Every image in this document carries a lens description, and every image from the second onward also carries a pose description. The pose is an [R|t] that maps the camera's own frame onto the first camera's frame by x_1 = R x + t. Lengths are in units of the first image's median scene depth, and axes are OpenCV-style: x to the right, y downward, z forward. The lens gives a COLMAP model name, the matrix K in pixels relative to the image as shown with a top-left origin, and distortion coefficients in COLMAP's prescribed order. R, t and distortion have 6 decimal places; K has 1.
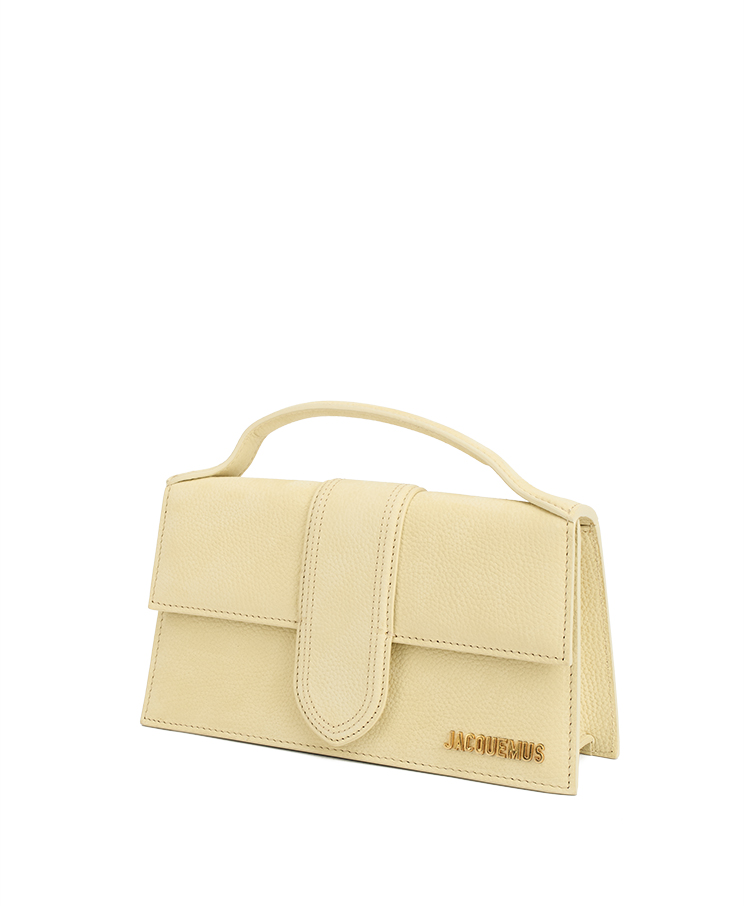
lens RADIAL K [[1553.6, 0, 352.9], [0, 1553.6, 452.9], [0, 0, 1]] dist [-0.001405, 0.050834]
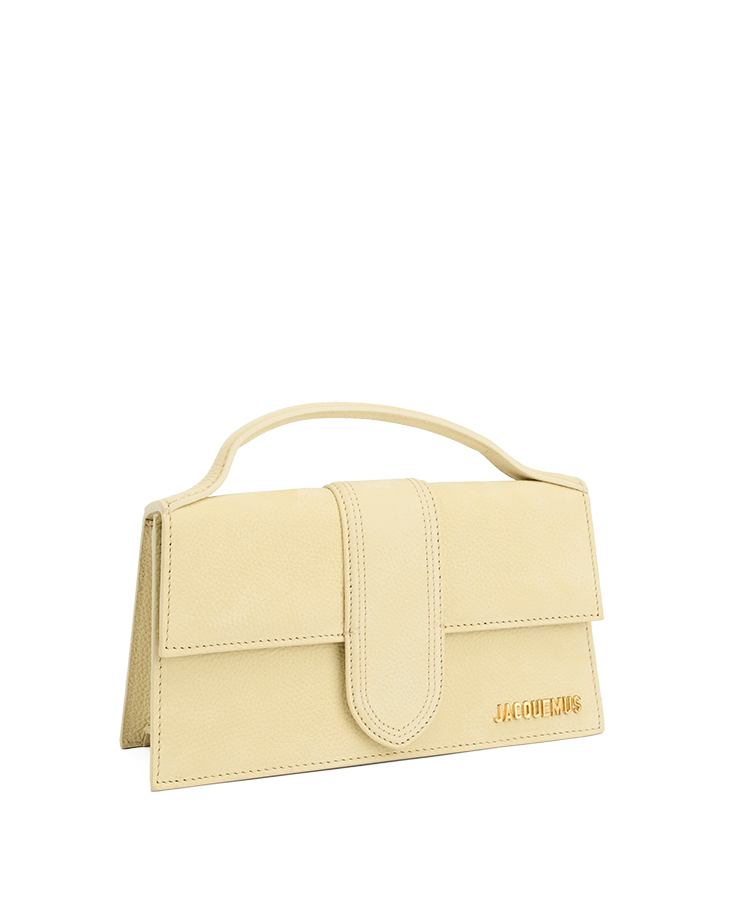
lens RADIAL K [[1553.6, 0, 352.9], [0, 1553.6, 452.9], [0, 0, 1]] dist [-0.001405, 0.050834]
pose [[0.651812, -0.101727, 0.751527, -0.764554], [0.081859, 0.994610, 0.063633, -0.065491], [-0.753950, 0.020042, 0.656626, 0.371955]]
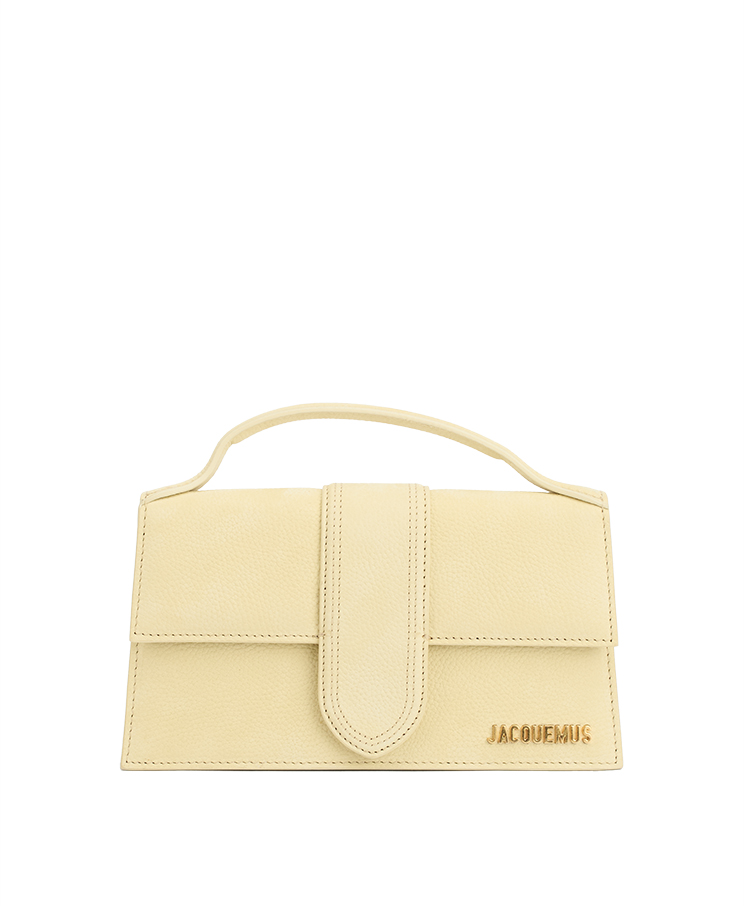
lens RADIAL K [[1553.6, 0, 352.9], [0, 1553.6, 452.9], [0, 0, 1]] dist [-0.001405, 0.050834]
pose [[0.889839, -0.063328, 0.451859, -0.454392], [0.057524, 0.997990, 0.026587, -0.028811], [-0.452635, 0.002335, 0.891693, 0.140227]]
